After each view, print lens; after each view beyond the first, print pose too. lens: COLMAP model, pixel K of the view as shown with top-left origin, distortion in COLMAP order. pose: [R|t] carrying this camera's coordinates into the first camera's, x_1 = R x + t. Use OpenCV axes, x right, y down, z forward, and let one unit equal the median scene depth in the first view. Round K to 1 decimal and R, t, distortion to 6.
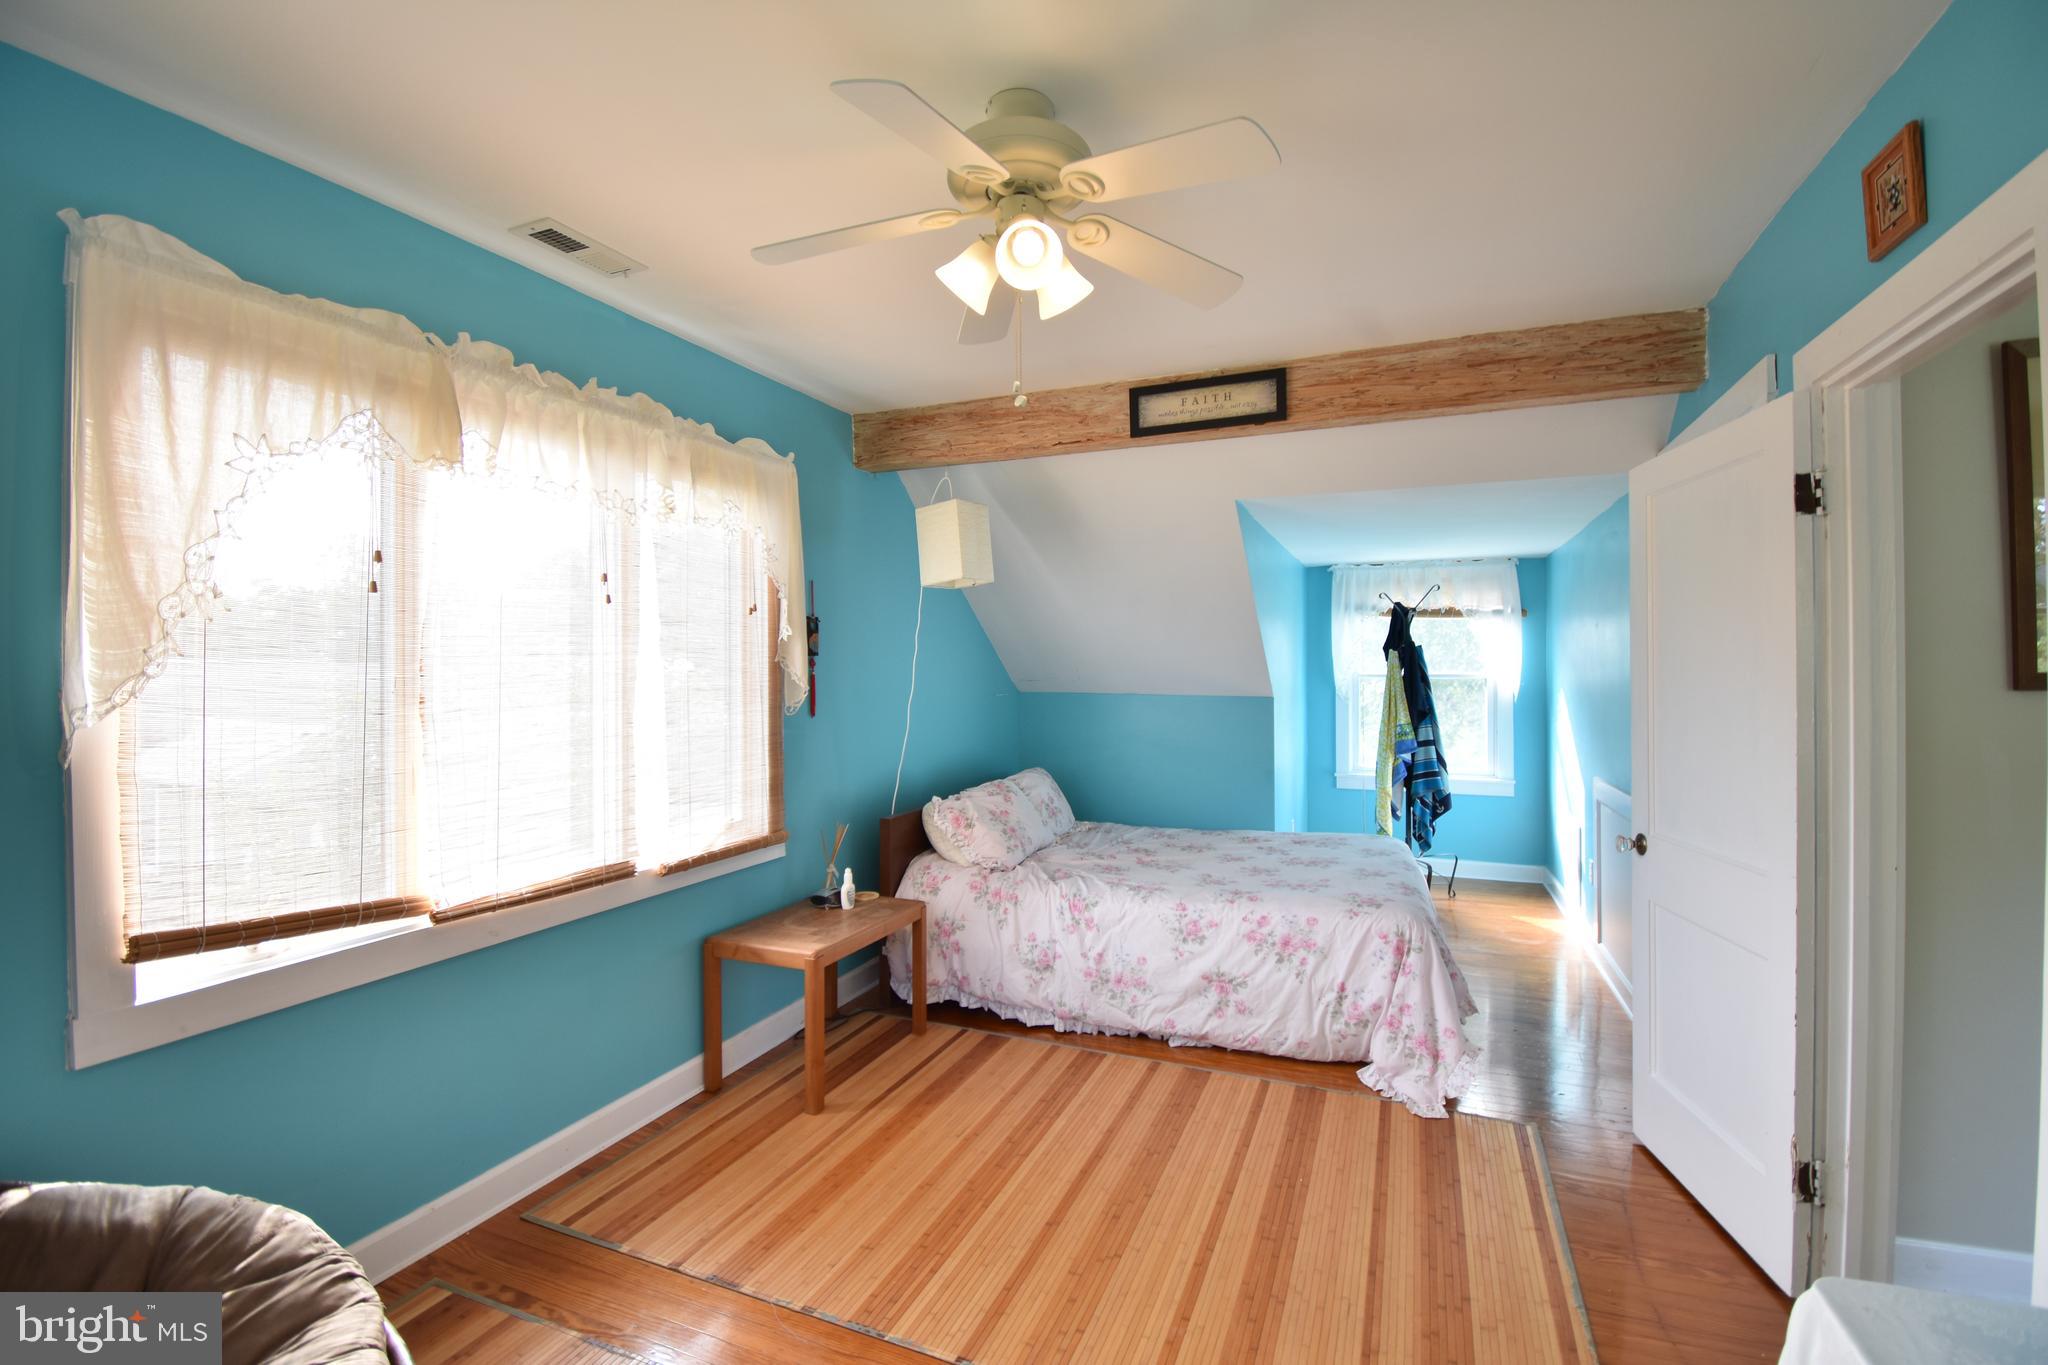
lens RADIAL K [[903.8, 0, 1031.8], [0, 903.8, 667.1], [0, 0, 1]] dist [0.025980, -0.029109]
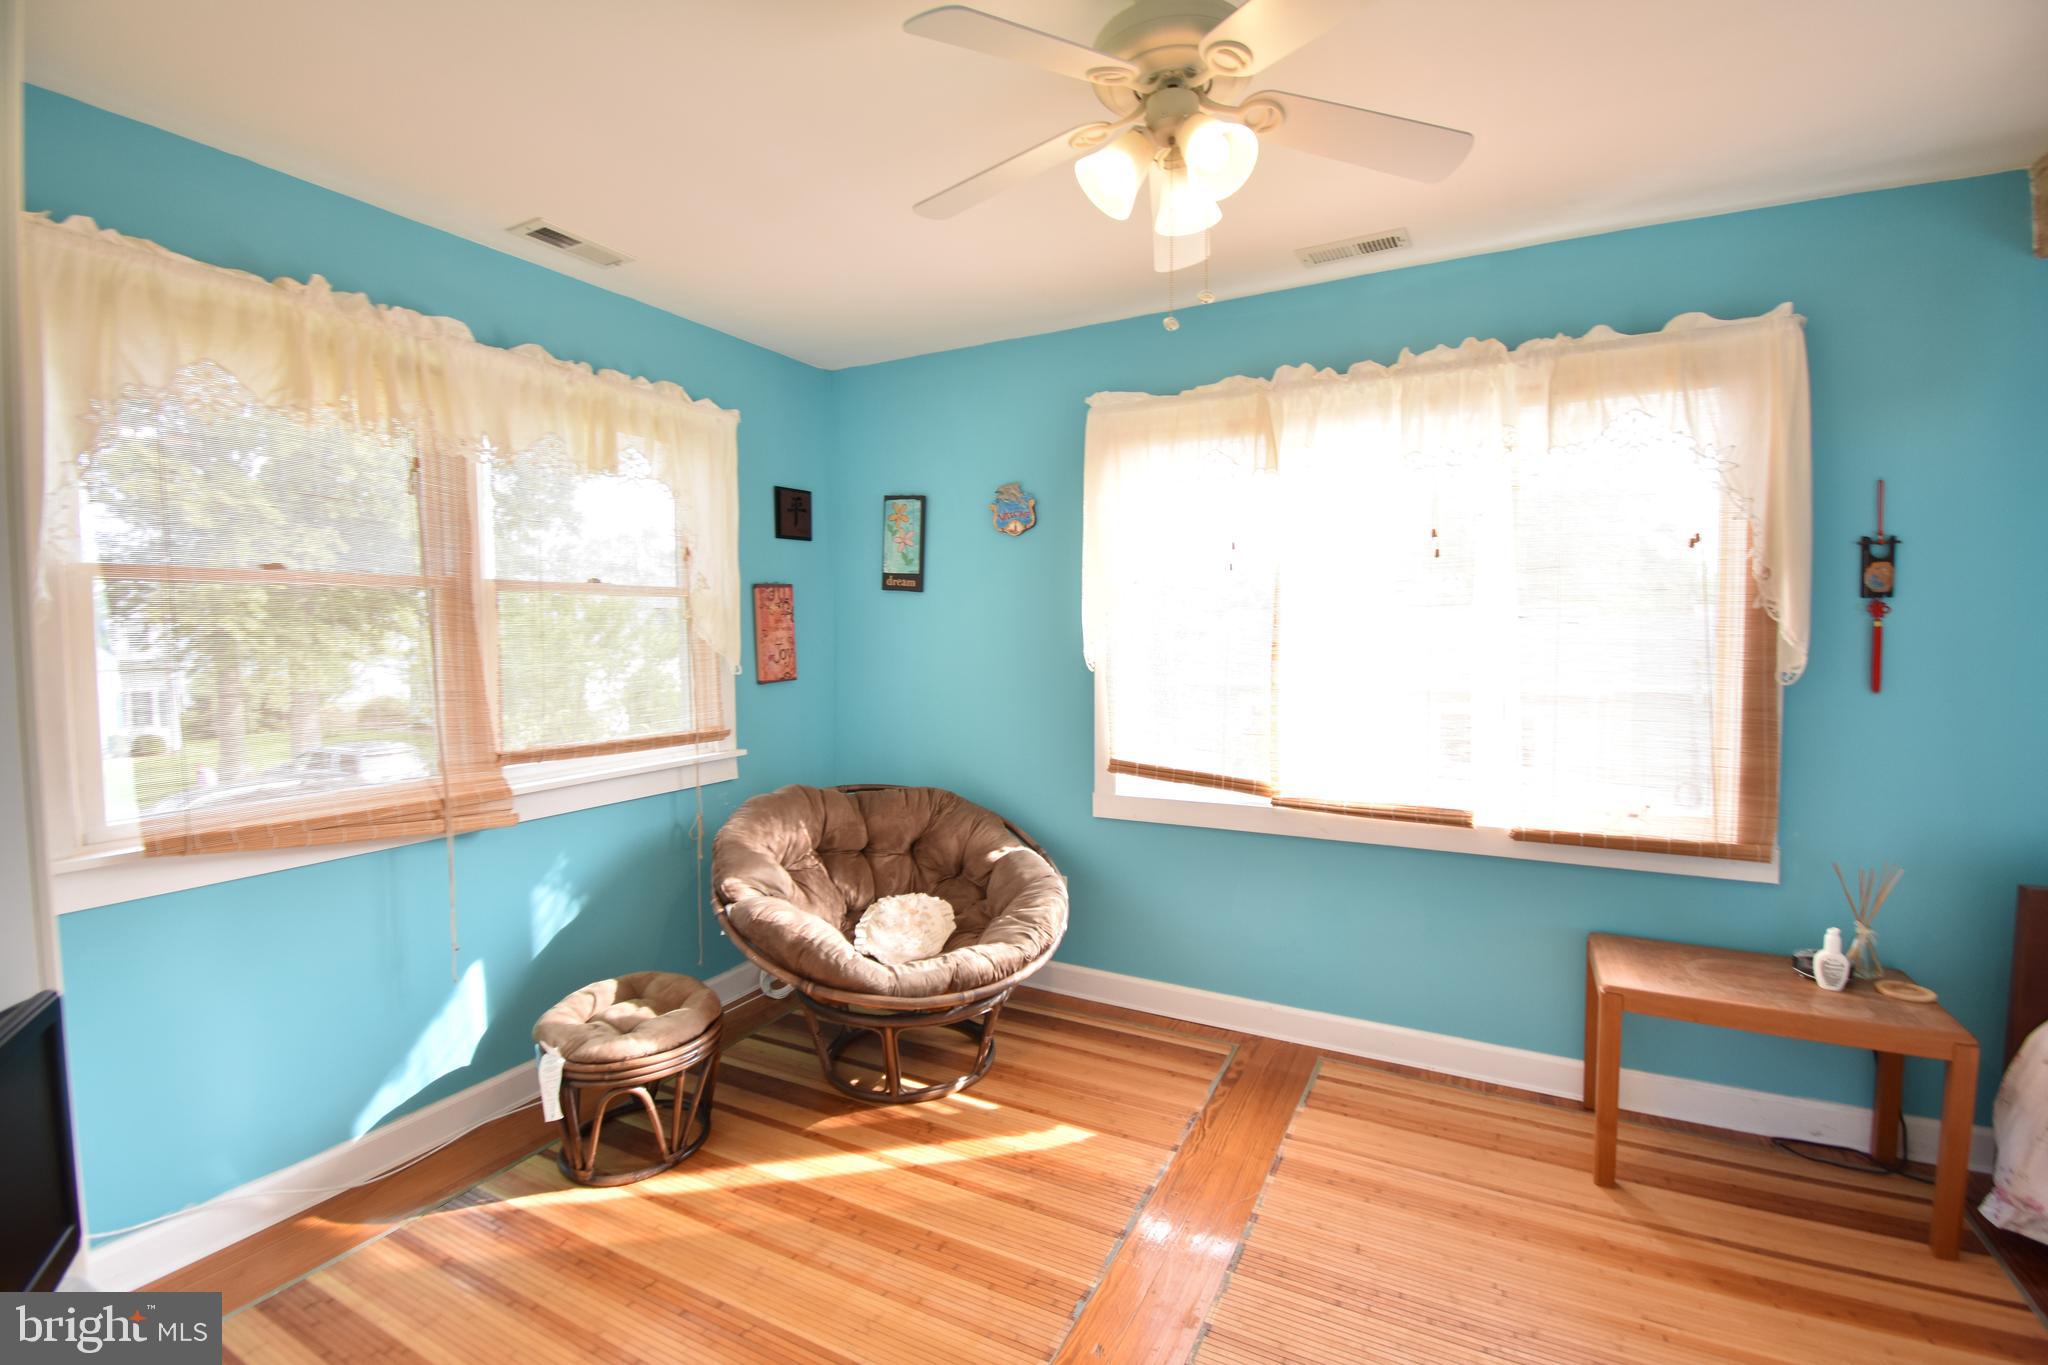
lens RADIAL K [[903.8, 0, 1031.8], [0, 903.8, 667.1], [0, 0, 1]] dist [0.025980, -0.029109]
pose [[-0.091871, 0.047049, -0.994659, 0.590455], [0.007349, 0.998888, 0.046570, 0.003167], [0.995744, -0.003031, -0.092114, 0.606235]]
